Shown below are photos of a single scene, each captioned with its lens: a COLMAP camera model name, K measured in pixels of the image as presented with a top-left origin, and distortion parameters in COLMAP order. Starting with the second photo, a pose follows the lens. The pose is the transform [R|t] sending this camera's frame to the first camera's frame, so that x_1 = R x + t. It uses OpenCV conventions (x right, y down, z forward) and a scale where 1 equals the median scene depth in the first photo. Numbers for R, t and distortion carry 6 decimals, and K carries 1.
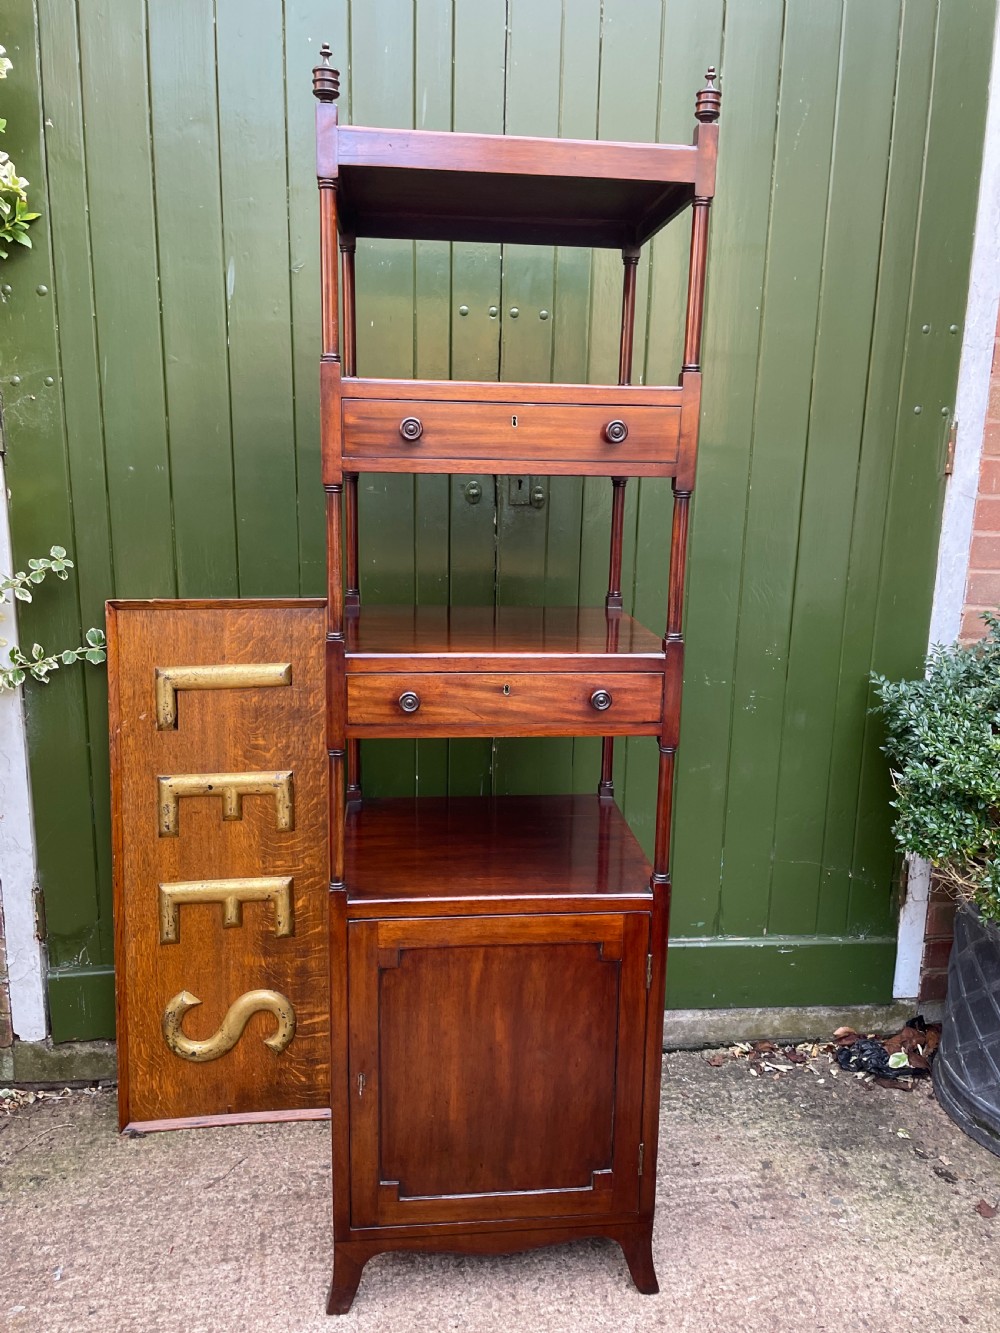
lens RADIAL K [[1009.8, 0, 508.2], [0, 1009.8, 660.0], [0, 0, 1]] dist [0.085353, -0.112944]
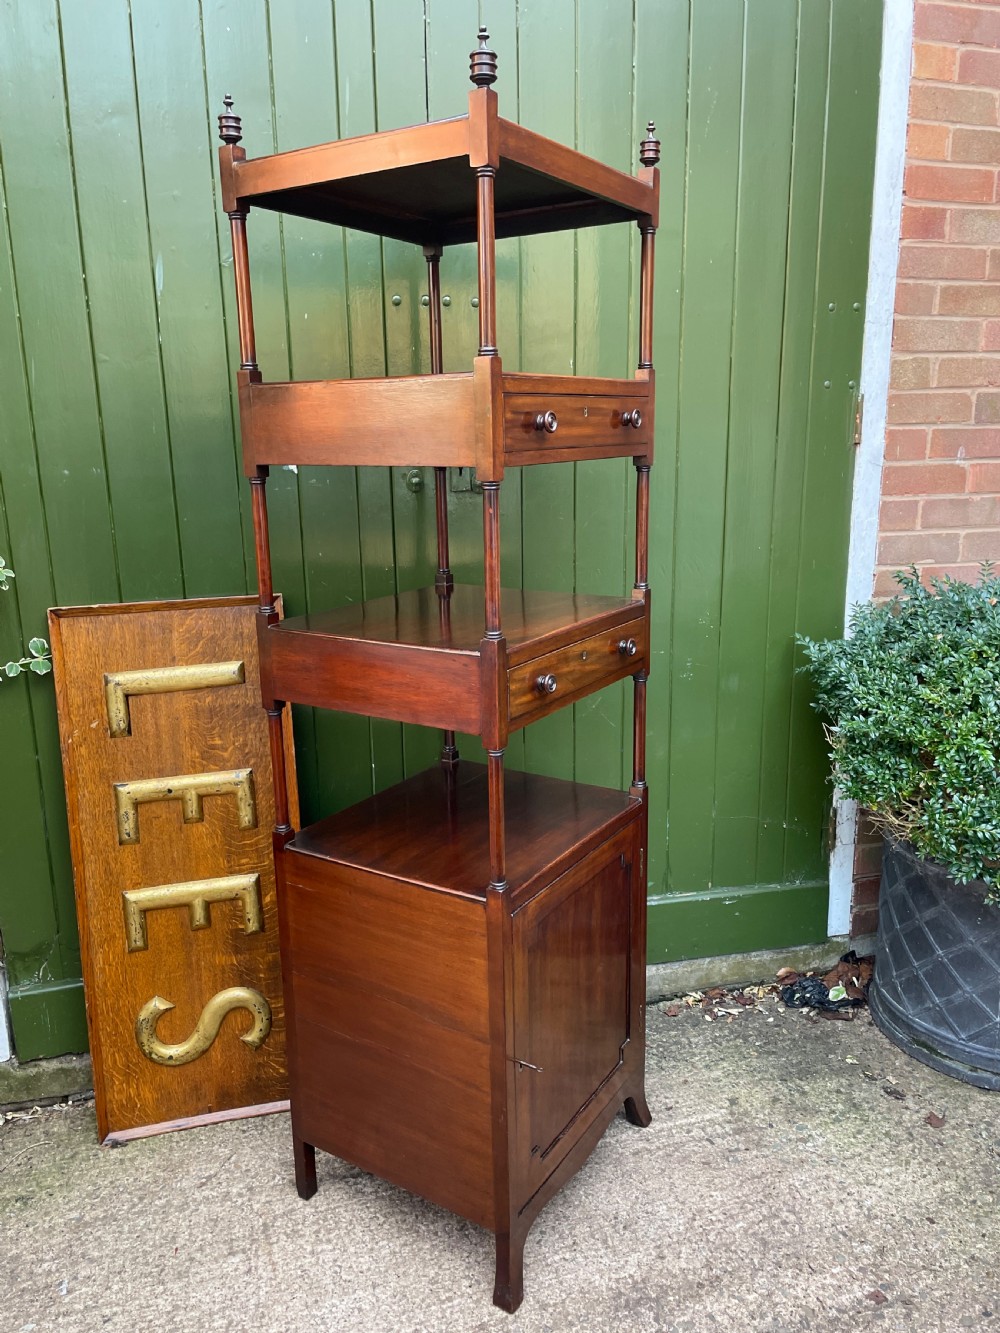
lens RADIAL K [[1009.8, 0, 500.0], [0, 1009.8, 665.0], [0, 0, 1]] dist [0.085353, -0.112944]
pose [[0.991655, -0.064802, 0.111448, -0.076474], [0.062132, 0.997695, 0.027276, -0.004485], [-0.112959, -0.020123, 0.993396, -0.019915]]
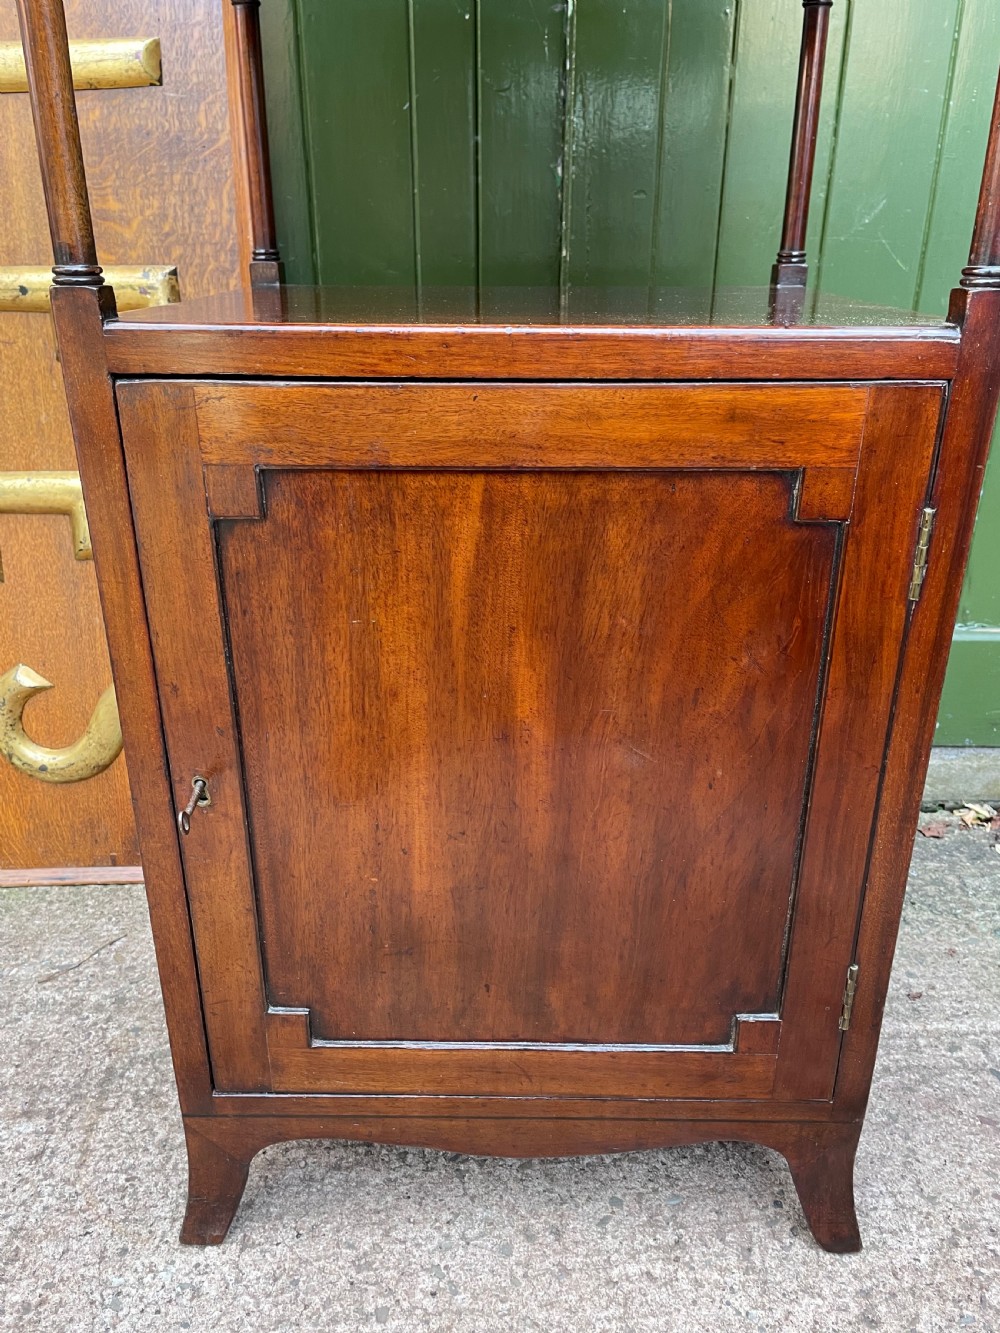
lens RADIAL K [[1009.8, 0, 503.6], [0, 1009.8, 665.6], [0, 0, 1]] dist [0.085353, -0.112944]
pose [[0.993482, 0.028855, -0.110277, 0.021334], [-0.007168, 0.981331, 0.192195, 0.213446], [0.113764, -0.190152, 0.975141, 0.470622]]
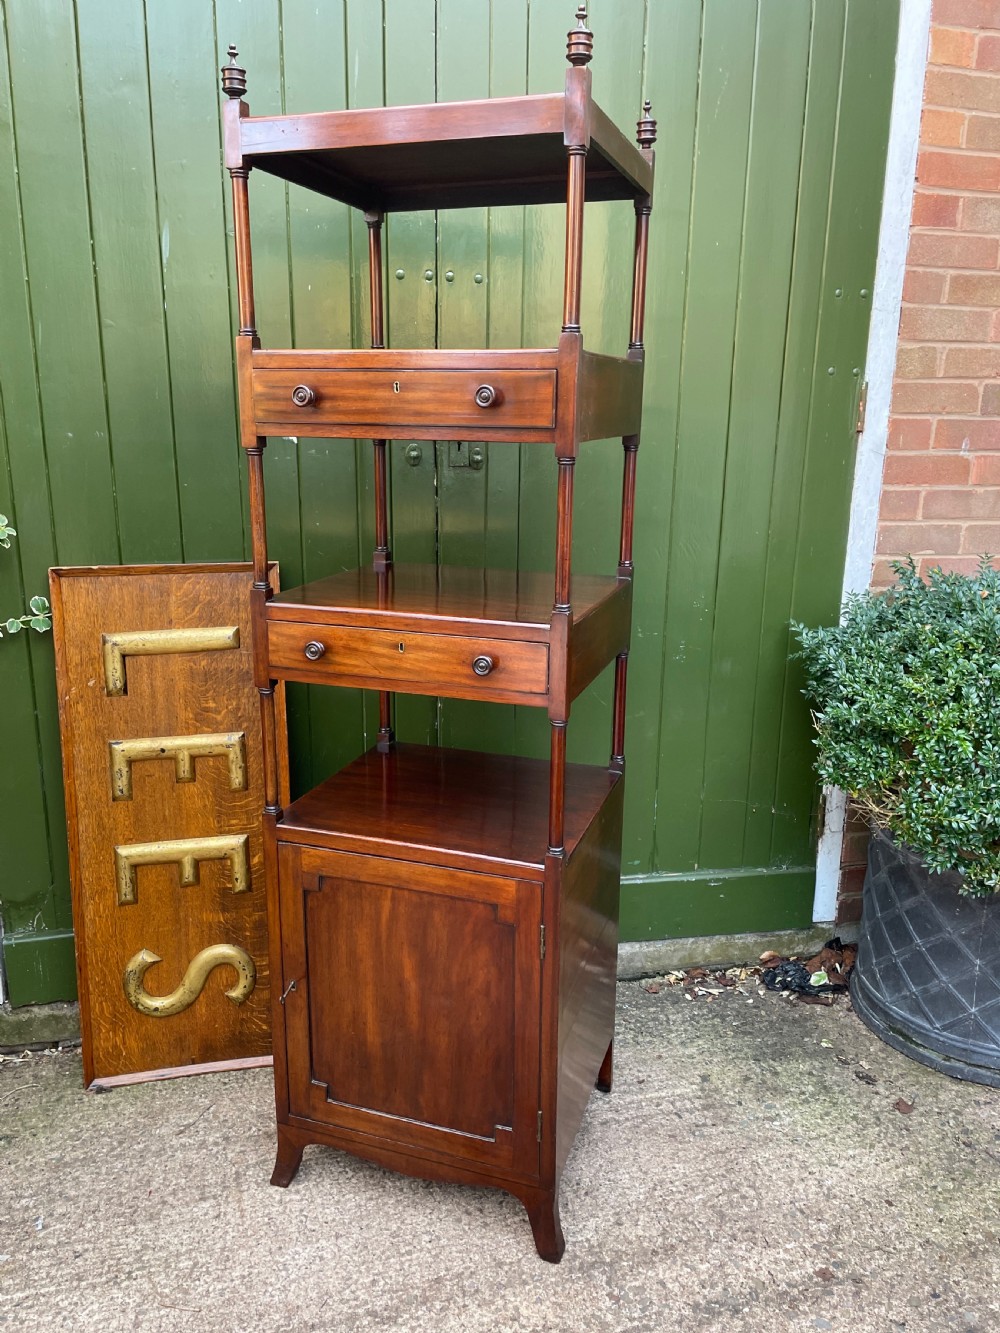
lens RADIAL K [[1009.8, 0, 500.9], [0, 1009.8, 662.3], [0, 0, 1]] dist [0.085353, -0.112944]
pose [[0.996131, -0.029380, 0.082826, -0.038265], [0.025876, 0.998737, 0.043073, 0.002098], [-0.083987, -0.040763, 0.995633, -0.036951]]
